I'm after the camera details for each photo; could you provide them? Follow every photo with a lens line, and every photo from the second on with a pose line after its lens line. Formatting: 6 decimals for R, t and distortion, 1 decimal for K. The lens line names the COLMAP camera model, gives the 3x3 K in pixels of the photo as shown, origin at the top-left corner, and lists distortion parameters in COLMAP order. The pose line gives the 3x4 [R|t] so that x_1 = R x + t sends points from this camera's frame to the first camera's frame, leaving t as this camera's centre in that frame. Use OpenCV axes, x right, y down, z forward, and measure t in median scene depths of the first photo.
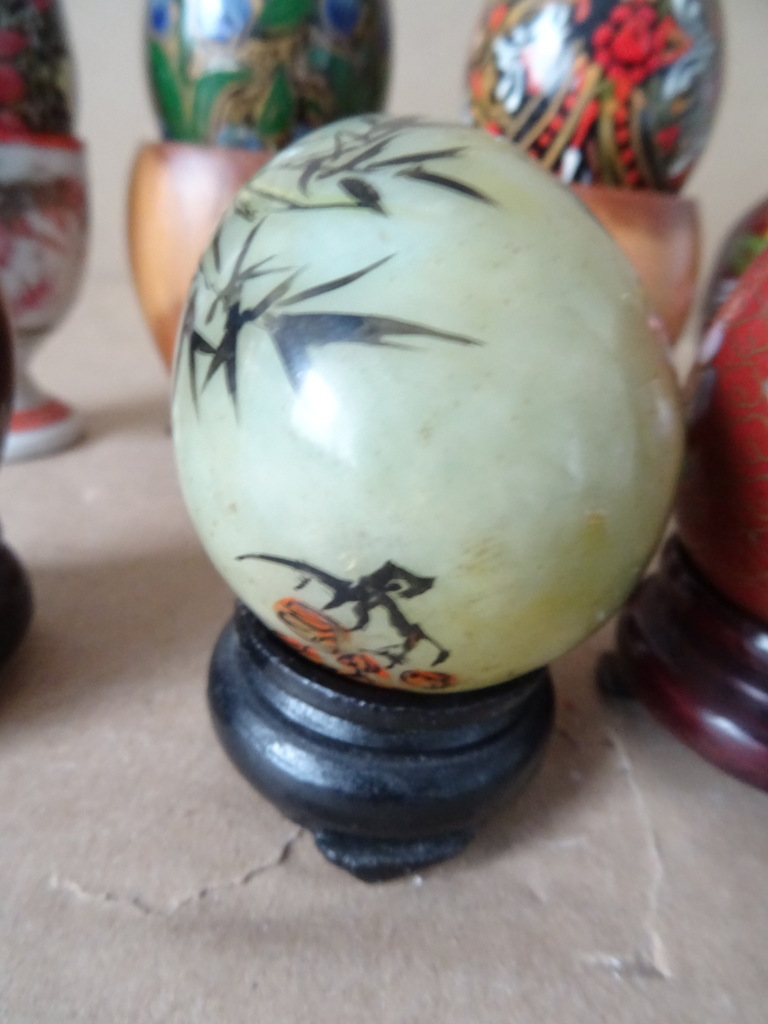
lens RADIAL K [[725.2, 0, 384.0], [0, 725.2, 512.0], [0, 0, 1]] dist [0.042872, -0.070041]
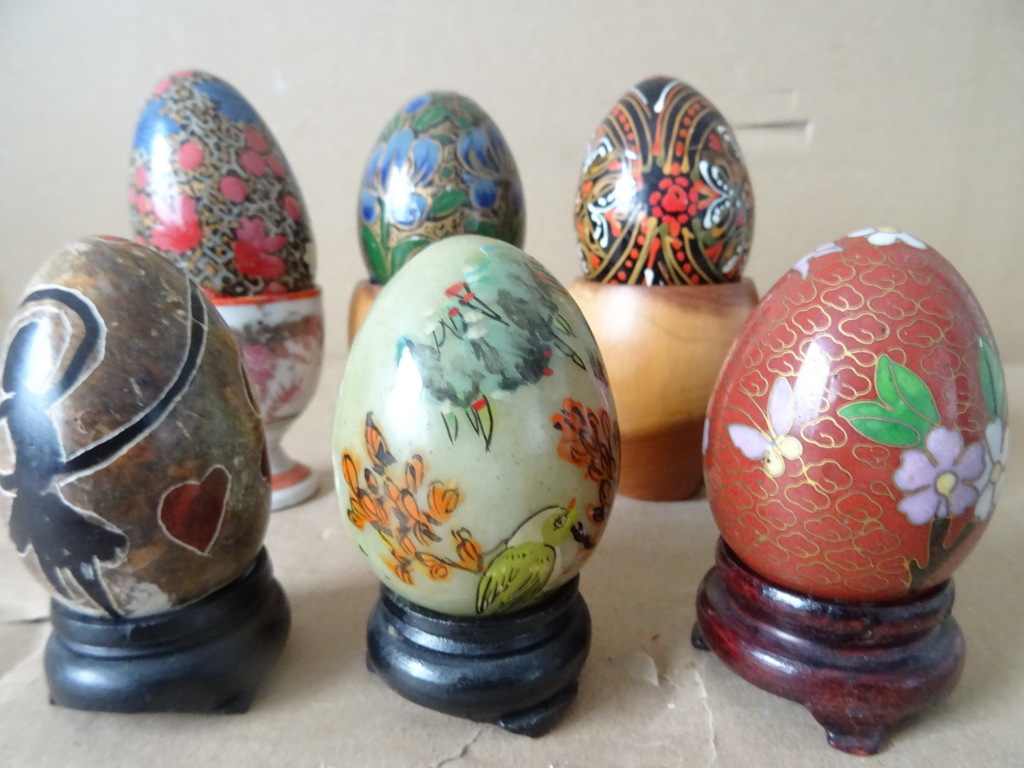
lens RADIAL K [[725.2, 0, 512.0], [0, 725.2, 384.0], [0, 0, 1]] dist [0.042872, -0.070041]
pose [[0.992524, -0.084673, -0.087901, 0.101261], [0.063405, 0.973111, -0.221437, 0.035807], [0.104287, 0.214208, 0.971205, -0.402148]]
